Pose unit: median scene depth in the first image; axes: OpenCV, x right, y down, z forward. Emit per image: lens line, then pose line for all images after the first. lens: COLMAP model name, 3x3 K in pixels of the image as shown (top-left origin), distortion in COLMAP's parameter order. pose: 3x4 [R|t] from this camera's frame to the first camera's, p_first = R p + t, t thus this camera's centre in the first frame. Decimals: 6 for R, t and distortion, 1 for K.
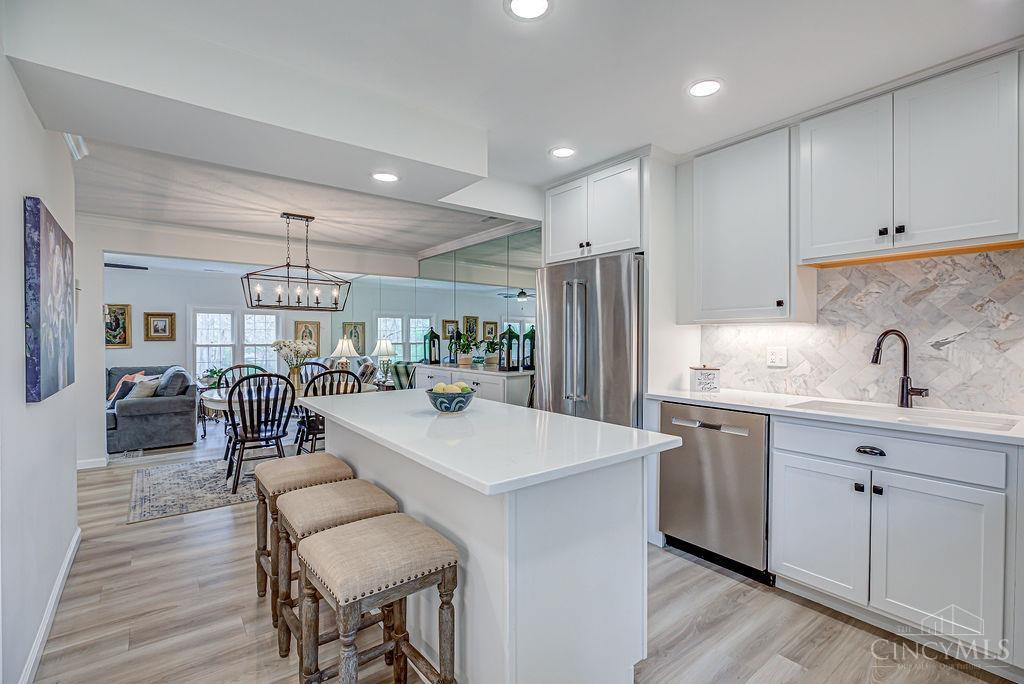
lens RADIAL K [[471.6, 0, 512.0], [0, 471.6, 342.0], [0, 0, 1]] dist [-0.001714, -0.000402]
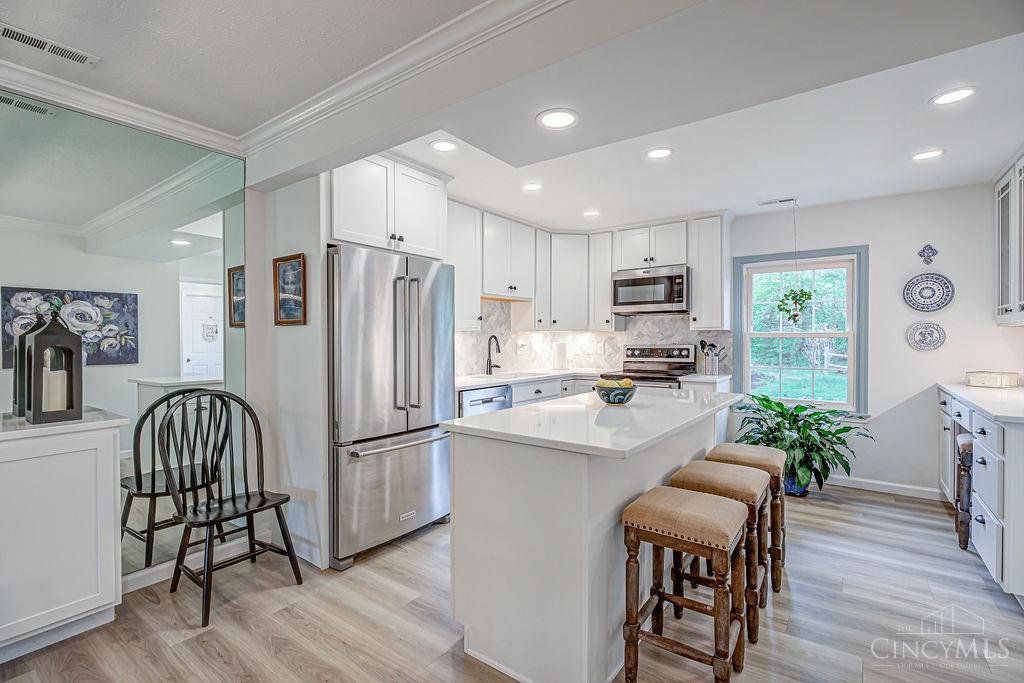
lens RADIAL K [[461.5, 0, 515.1], [0, 461.5, 345.8], [0, 0, 1]] dist [-0.000633, -0.000108]
pose [[-0.285725, -0.009699, 0.958263, -1.057822], [0.007103, 0.999900, 0.012238, -0.003824], [-0.958285, 0.010303, -0.285628, 1.474165]]
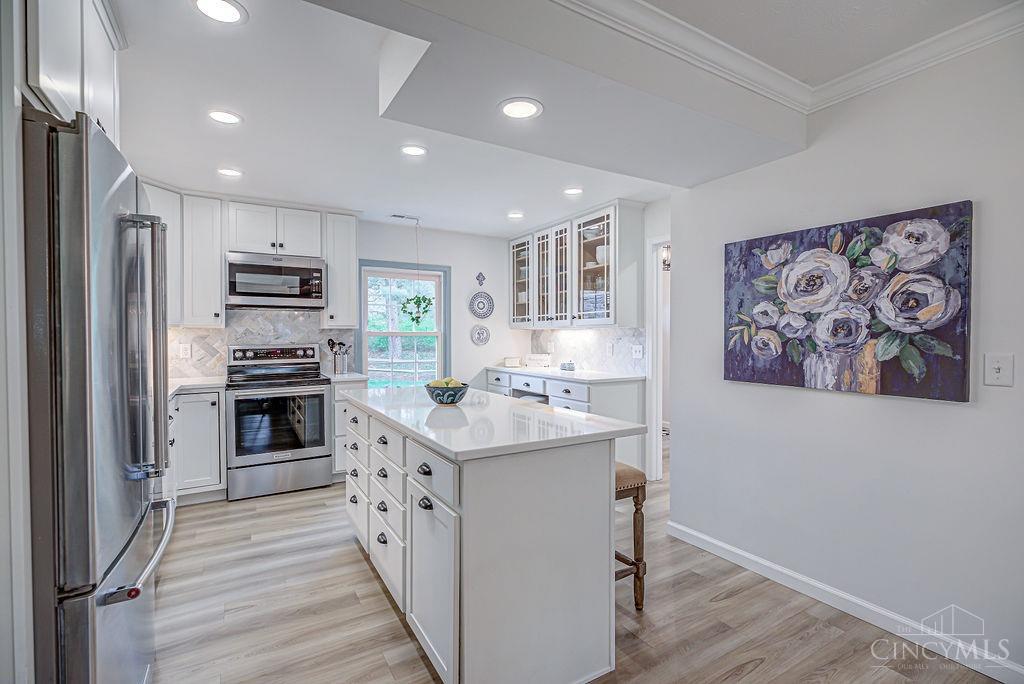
lens RADIAL K [[471.6, 0, 512.0], [0, 471.6, 342.0], [0, 0, 1]] dist [-0.001714, -0.000402]
pose [[-0.992881, 0.001781, 0.119093, -0.393039], [0.004323, 0.999768, 0.021090, -0.022143], [-0.119028, 0.021455, -0.992659, 1.979739]]
